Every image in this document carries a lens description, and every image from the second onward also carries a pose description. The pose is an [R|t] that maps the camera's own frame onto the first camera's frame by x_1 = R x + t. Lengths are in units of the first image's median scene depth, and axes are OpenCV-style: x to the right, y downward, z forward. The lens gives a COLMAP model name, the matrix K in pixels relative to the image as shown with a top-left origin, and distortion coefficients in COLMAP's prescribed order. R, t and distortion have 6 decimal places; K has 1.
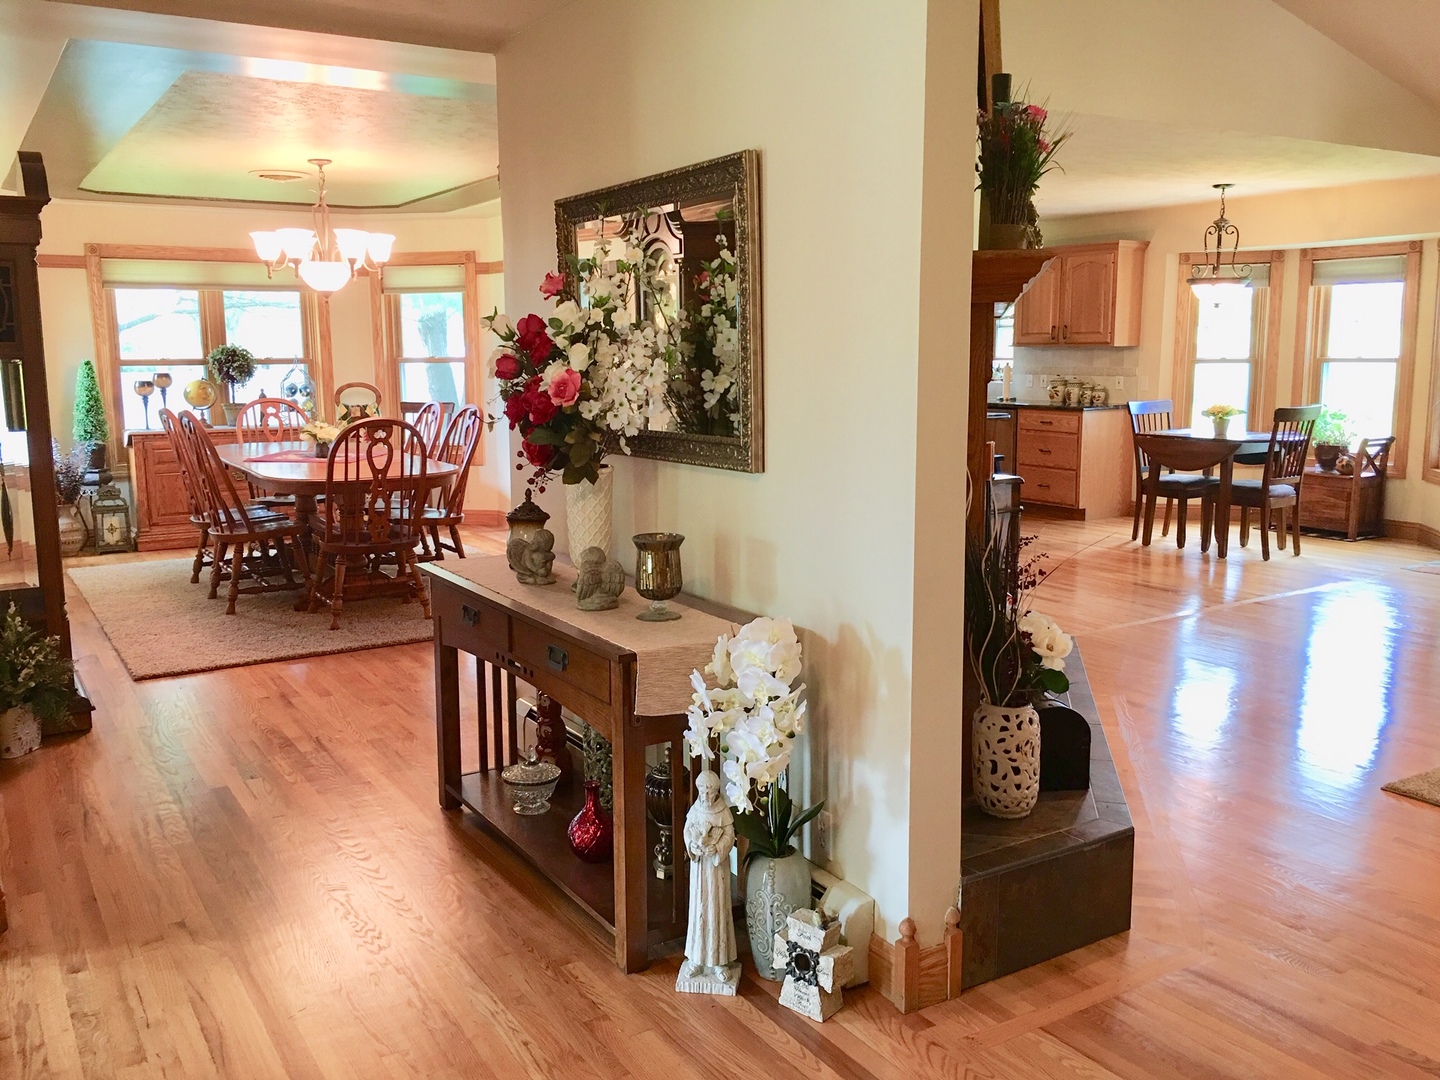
lens RADIAL K [[1219.3, 0, 726.7], [0, 1219.3, 531.3], [0, 0, 1]] dist [0.079014, -0.119718]
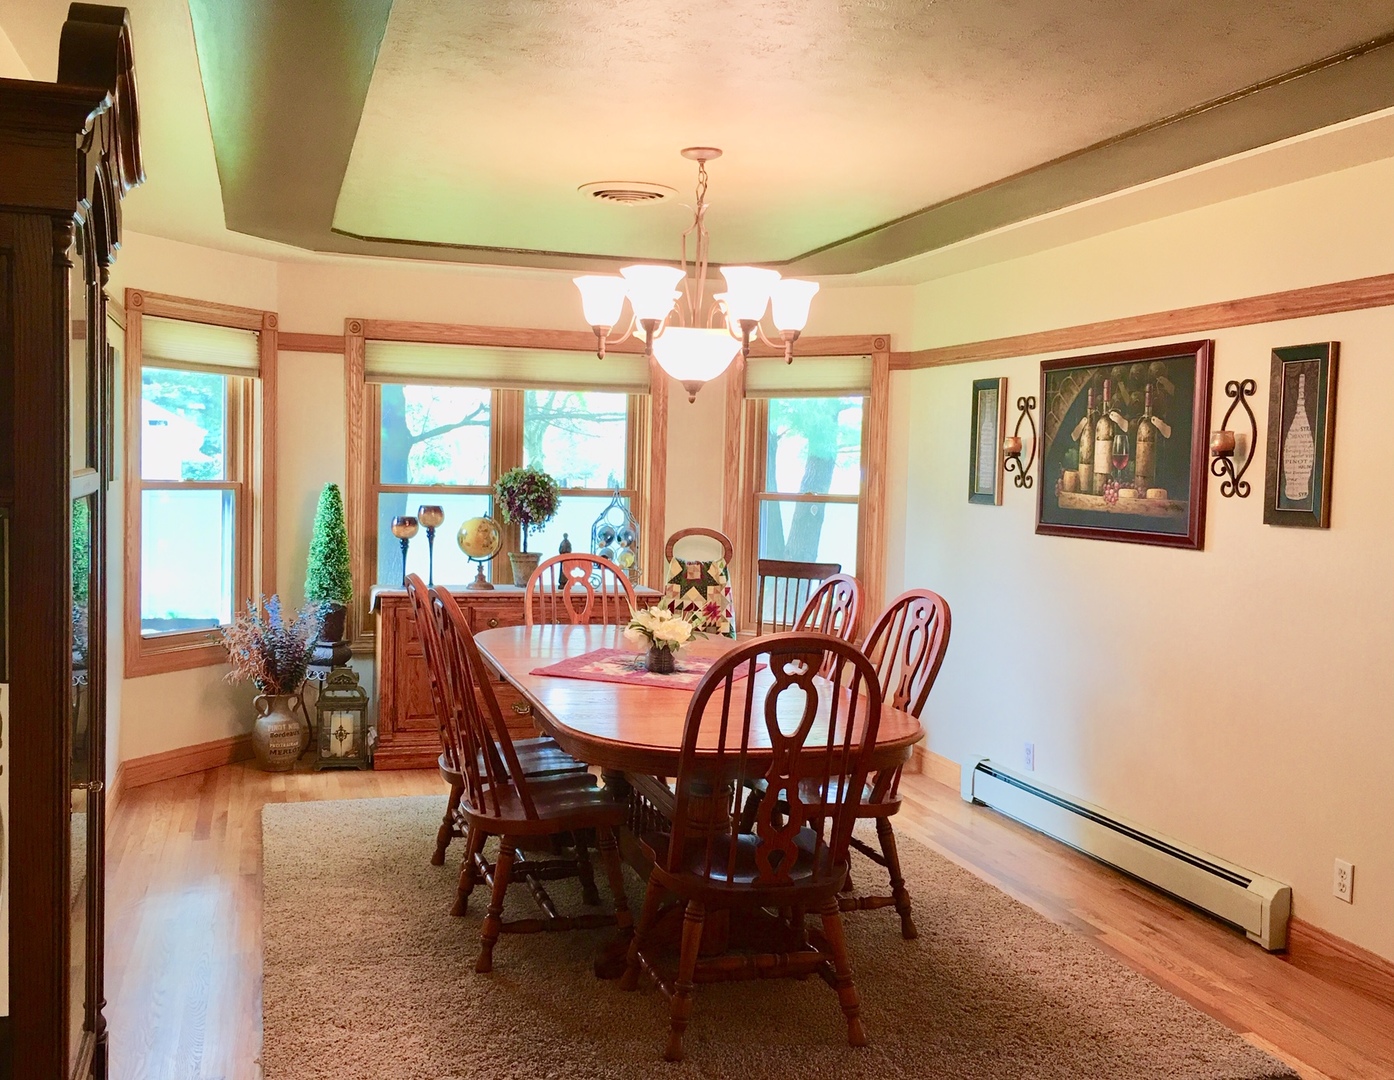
lens RADIAL K [[1304.8, 0, 697.0], [0, 1304.8, 540.0], [0, 0, 1]] dist [0.004512, 0.006784]
pose [[0.967592, 0.045979, -0.248299, -0.137348], [-0.069891, 0.993633, -0.088362, -0.056746], [0.242656, 0.102852, 0.964645, 0.346305]]
